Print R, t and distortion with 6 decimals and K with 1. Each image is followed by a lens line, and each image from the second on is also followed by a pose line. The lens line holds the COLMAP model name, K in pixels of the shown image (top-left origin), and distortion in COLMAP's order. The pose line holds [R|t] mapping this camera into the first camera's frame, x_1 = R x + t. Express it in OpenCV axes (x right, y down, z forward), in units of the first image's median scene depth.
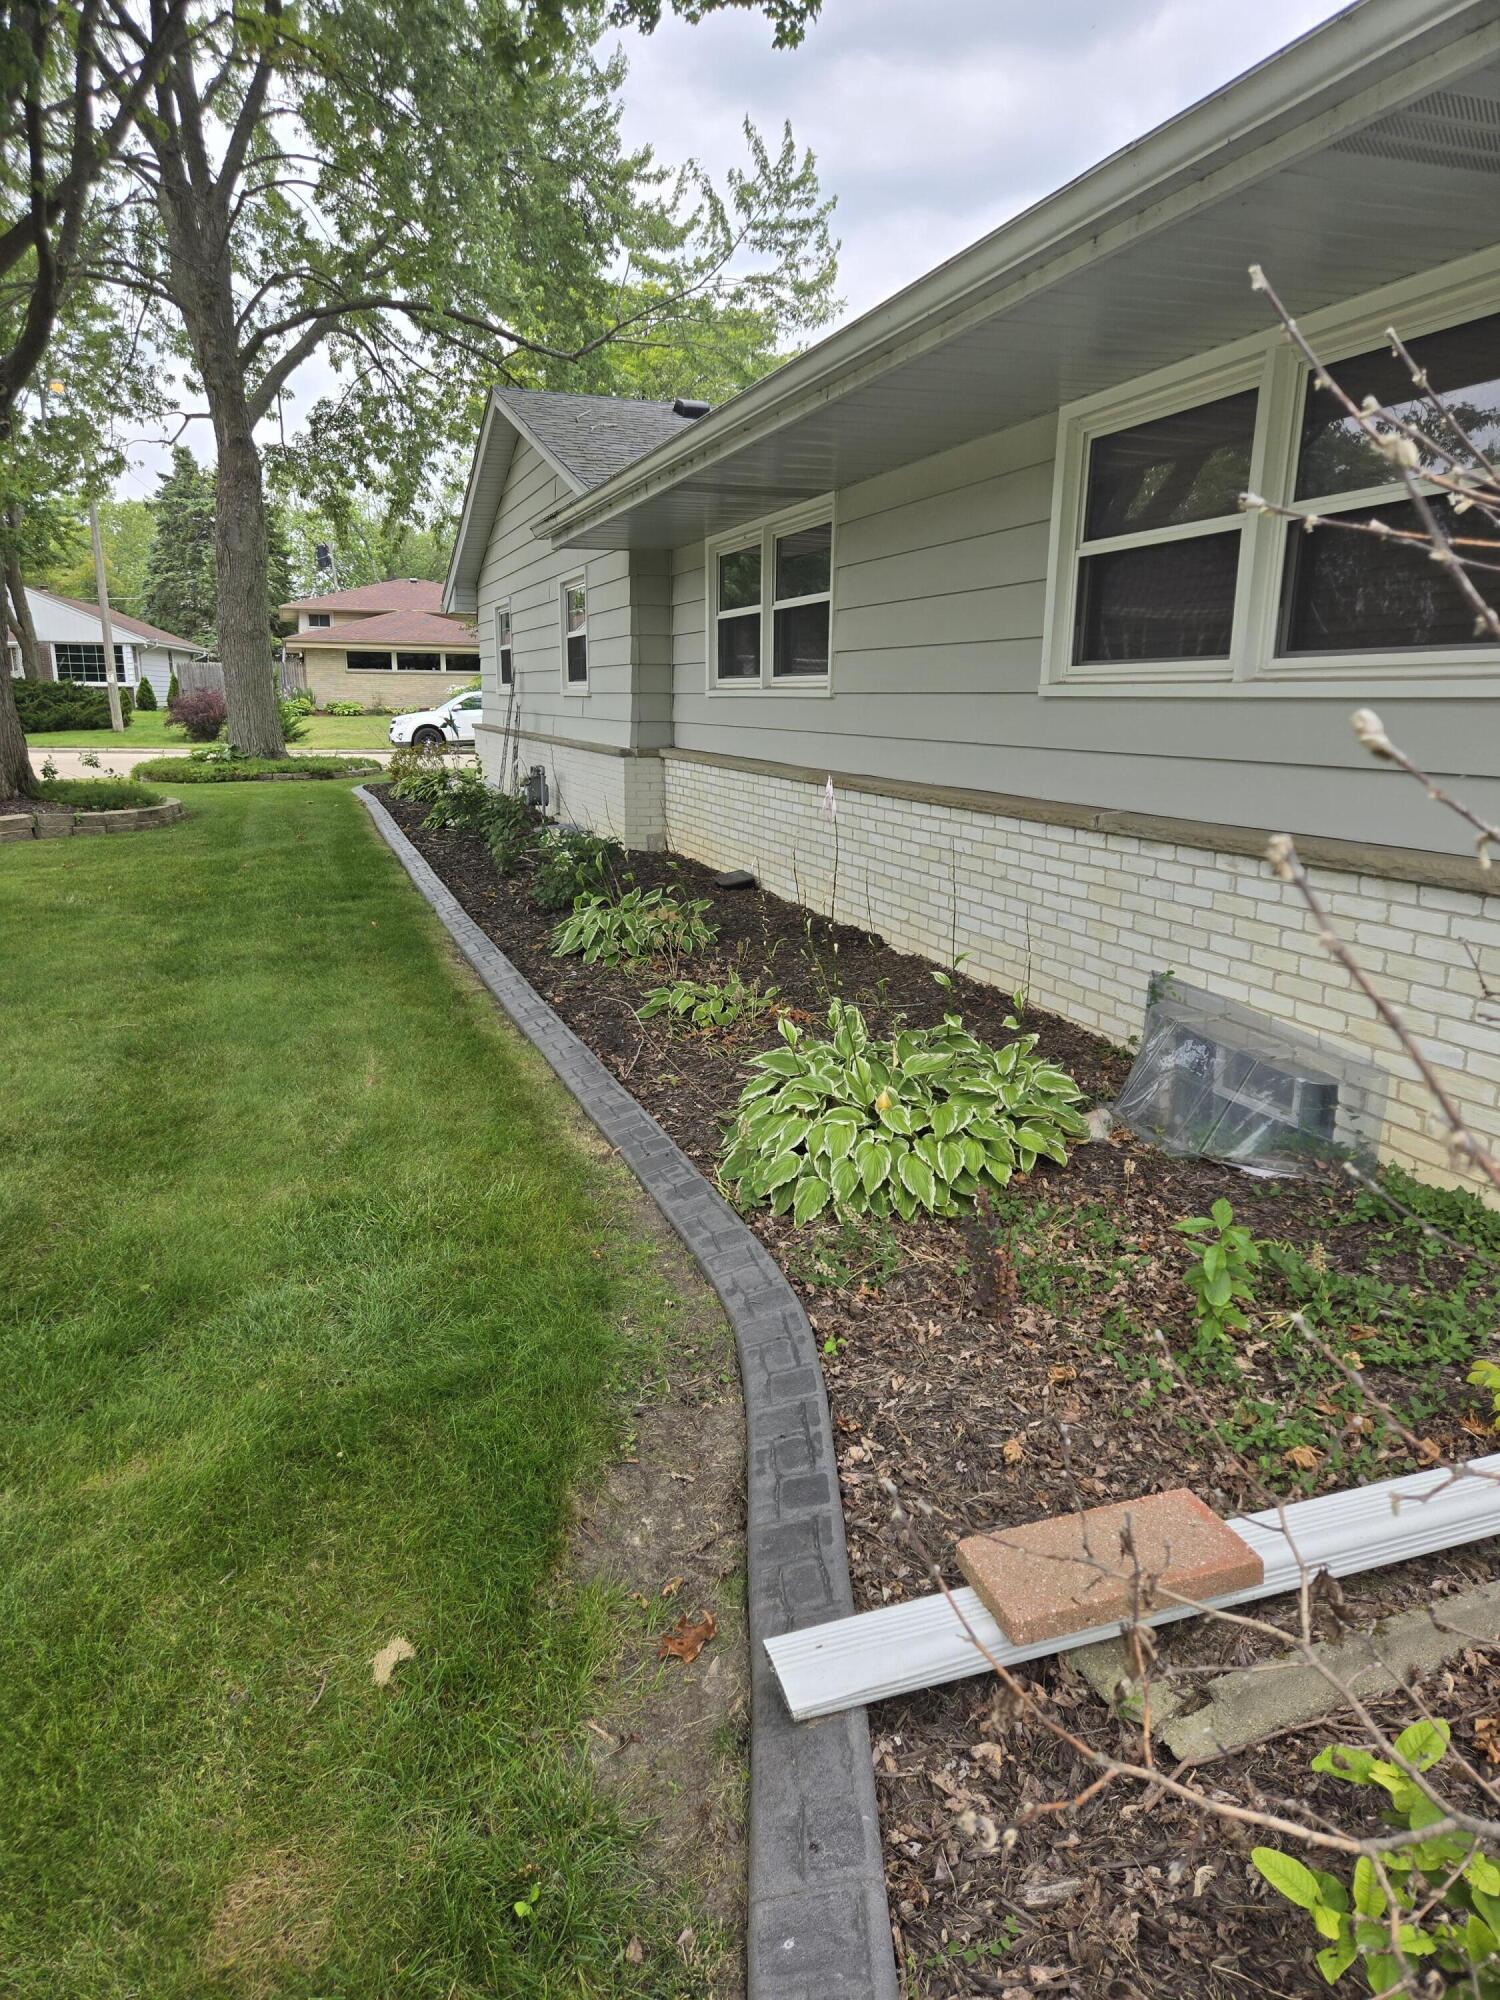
lens RADIAL K [[1330.6, 0, 750.0], [0, 1330.6, 1000.0], [0, 0, 1]] dist [0.070596, -0.065455]
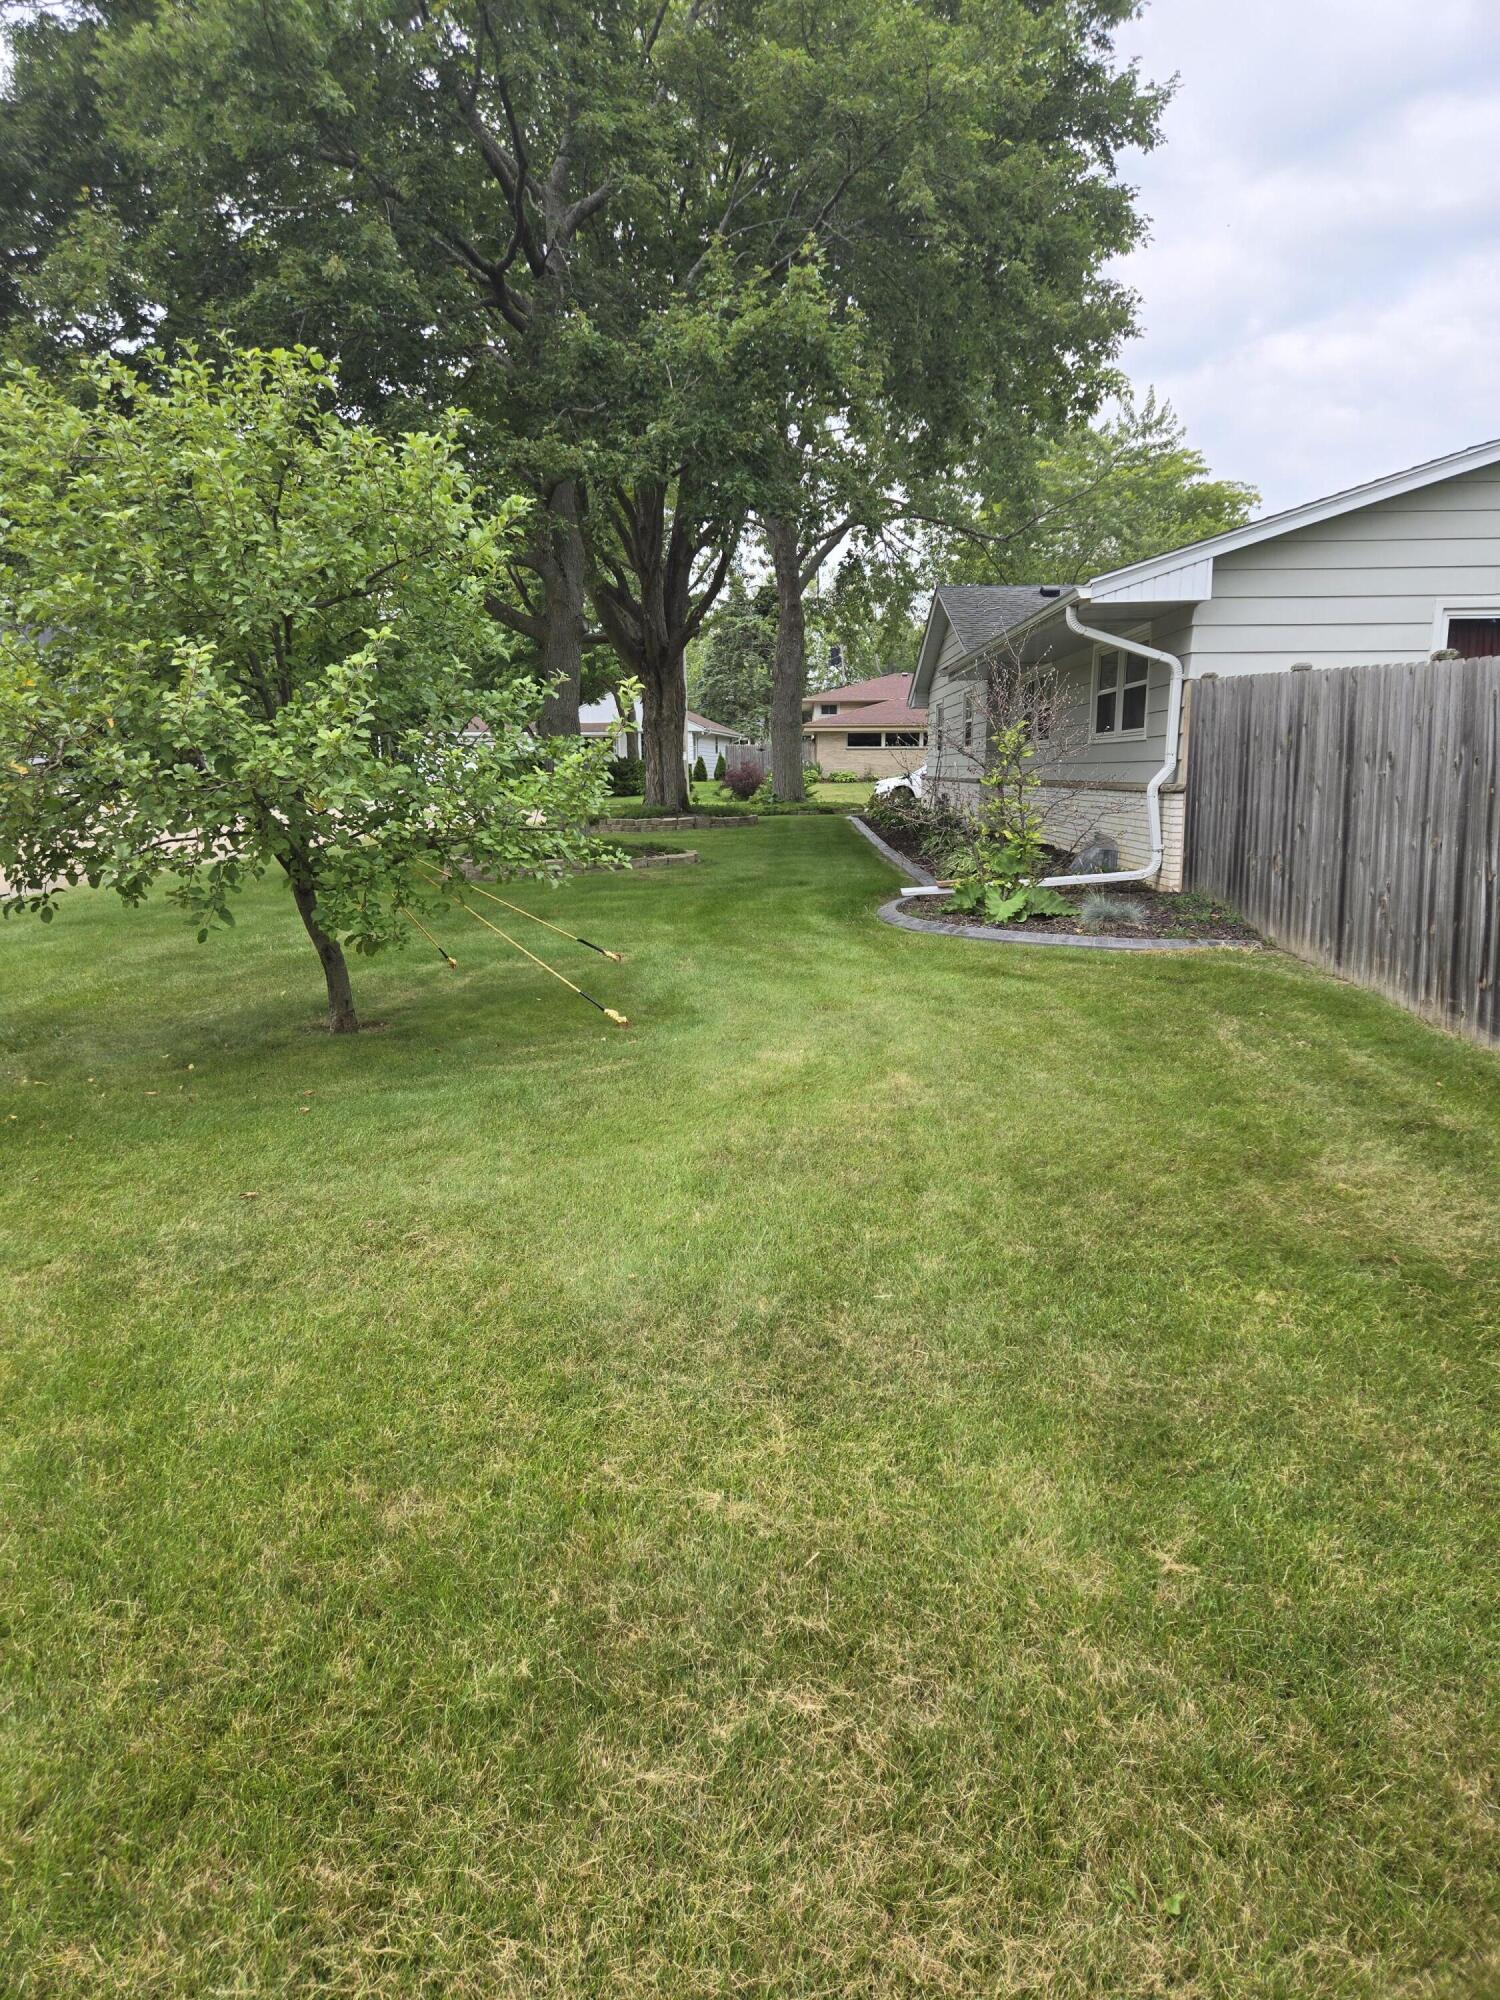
lens RADIAL K [[1330.6, 0, 750.0], [0, 1330.6, 1000.0], [0, 0, 1]] dist [0.070596, -0.065455]
pose [[0.937651, 0.051164, -0.343792, 0.069338], [-0.069887, 0.996658, -0.042284, 0.060063], [0.340479, 0.063674, 0.938093, -0.231605]]
